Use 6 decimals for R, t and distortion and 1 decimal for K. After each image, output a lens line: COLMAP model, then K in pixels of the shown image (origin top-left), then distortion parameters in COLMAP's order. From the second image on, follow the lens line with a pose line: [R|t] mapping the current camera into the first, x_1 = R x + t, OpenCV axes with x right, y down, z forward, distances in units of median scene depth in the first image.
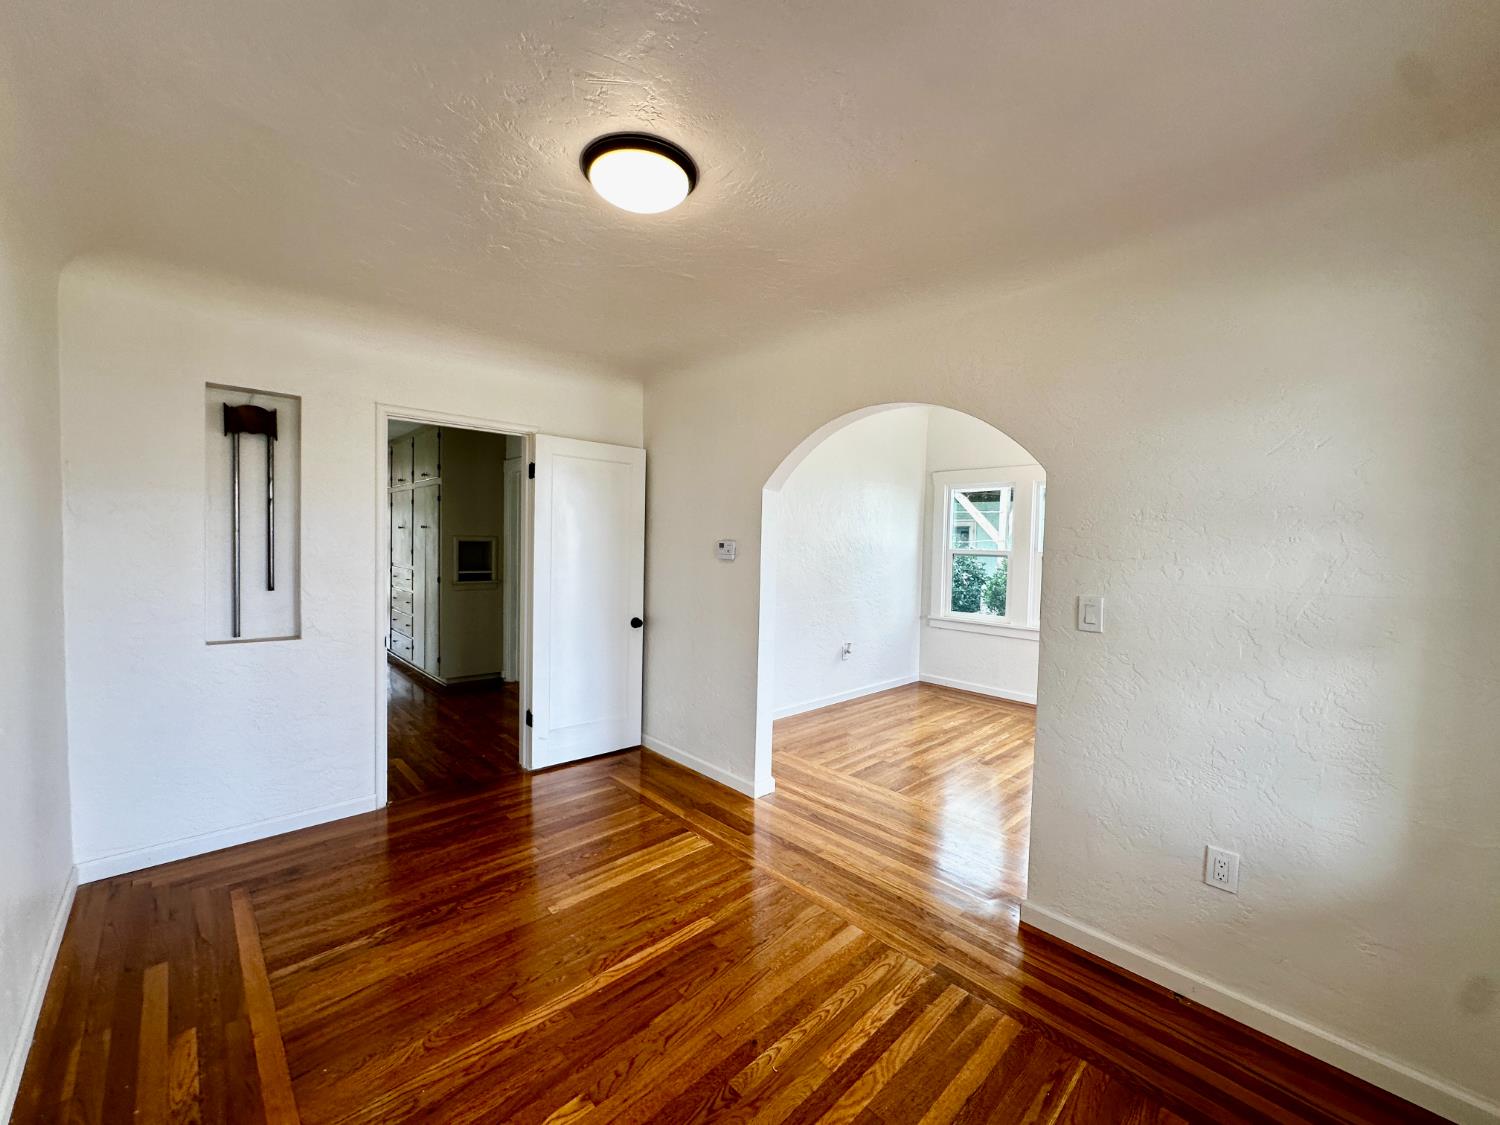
lens RADIAL K [[602.0, 0, 749.0], [0, 602.0, 562.5], [0, 0, 1]] dist [-0.008308, 0.002505]
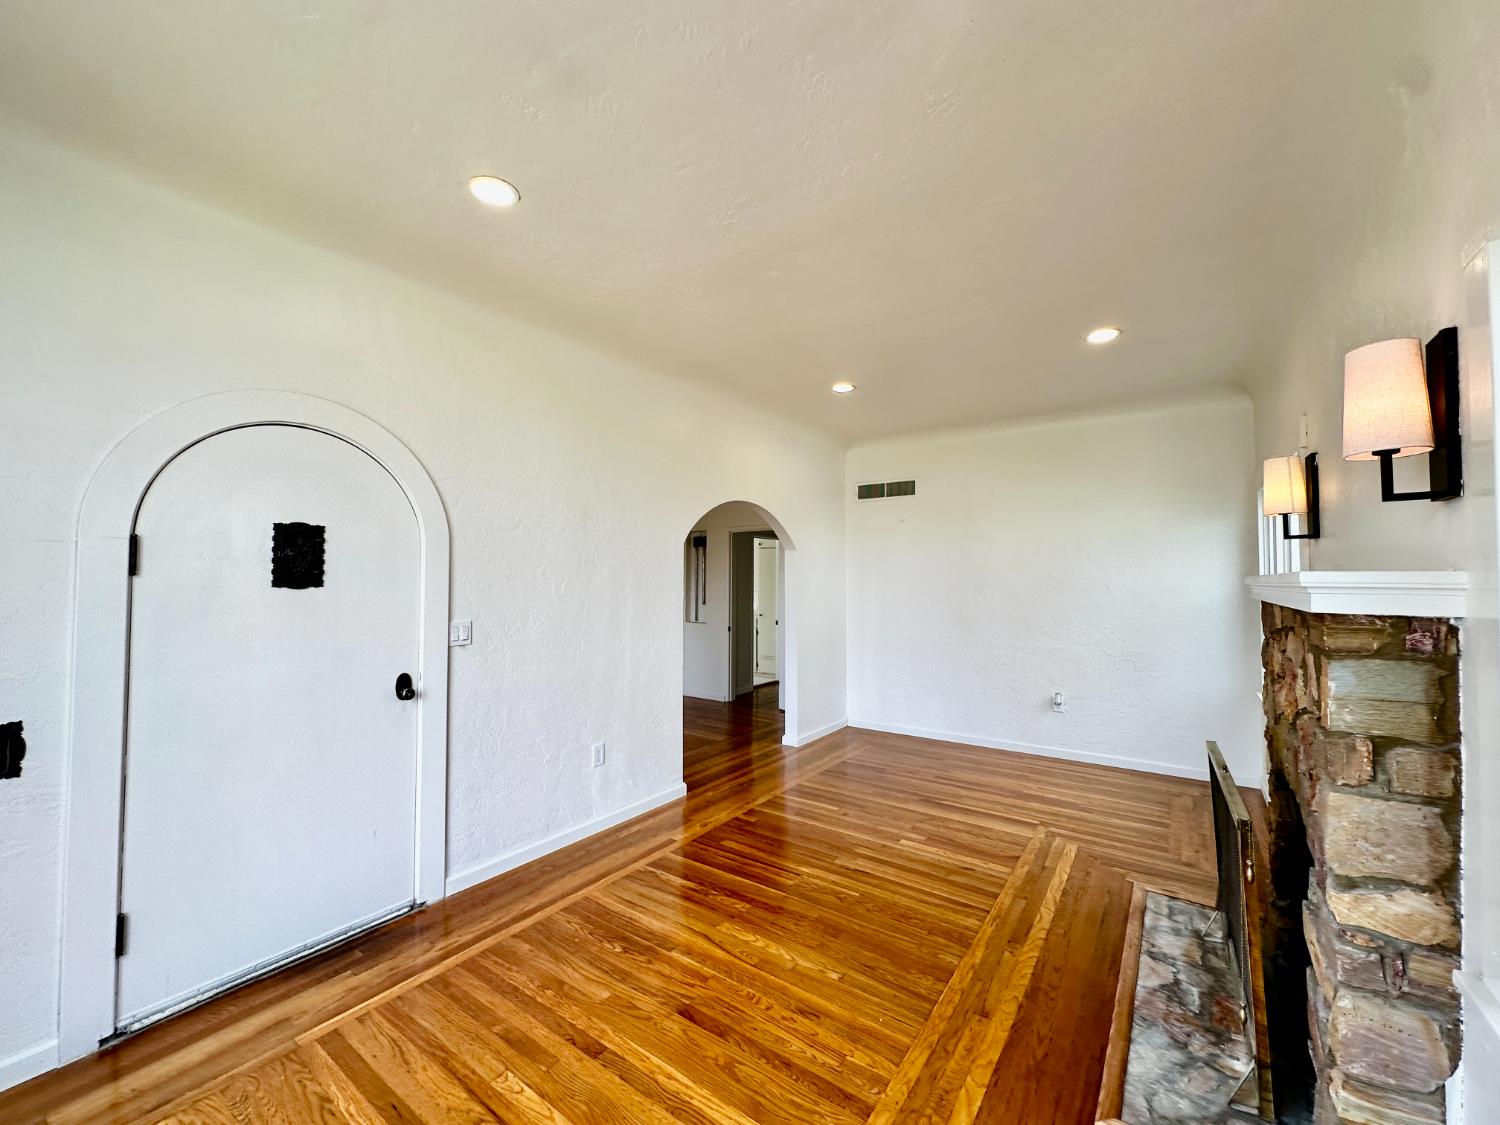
lens RADIAL K [[602.0, 0, 749.0], [0, 602.0, 562.5], [0, 0, 1]] dist [-0.008308, 0.002505]
pose [[0.186837, -0.051681, -0.981031, 1.699888], [-0.030268, 0.997838, -0.058331, 0.007817], [0.981925, 0.040592, 0.184868, 0.645532]]
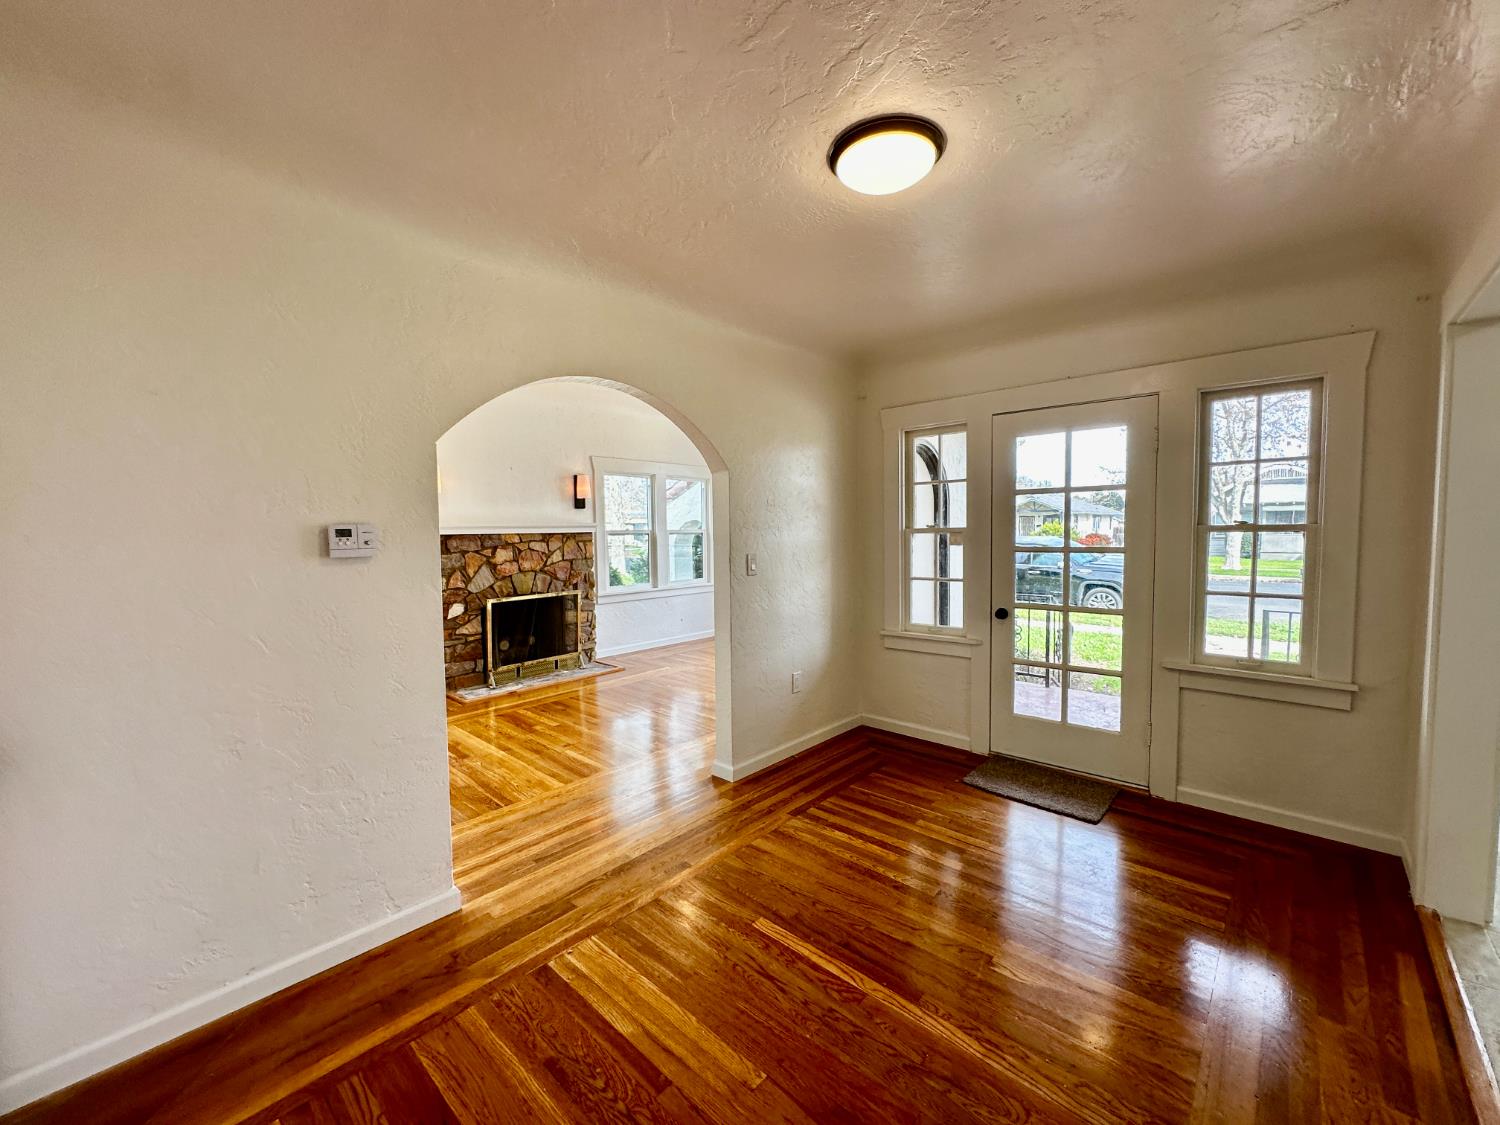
lens RADIAL K [[602.0, 0, 749.0], [0, 602.0, 562.5], [0, 0, 1]] dist [-0.008308, 0.002505]
pose [[-0.068037, -0.079085, 0.994543, -0.697138], [0.043141, 0.995688, 0.082127, -0.035087], [-0.996750, 0.048494, -0.064332, 0.757341]]
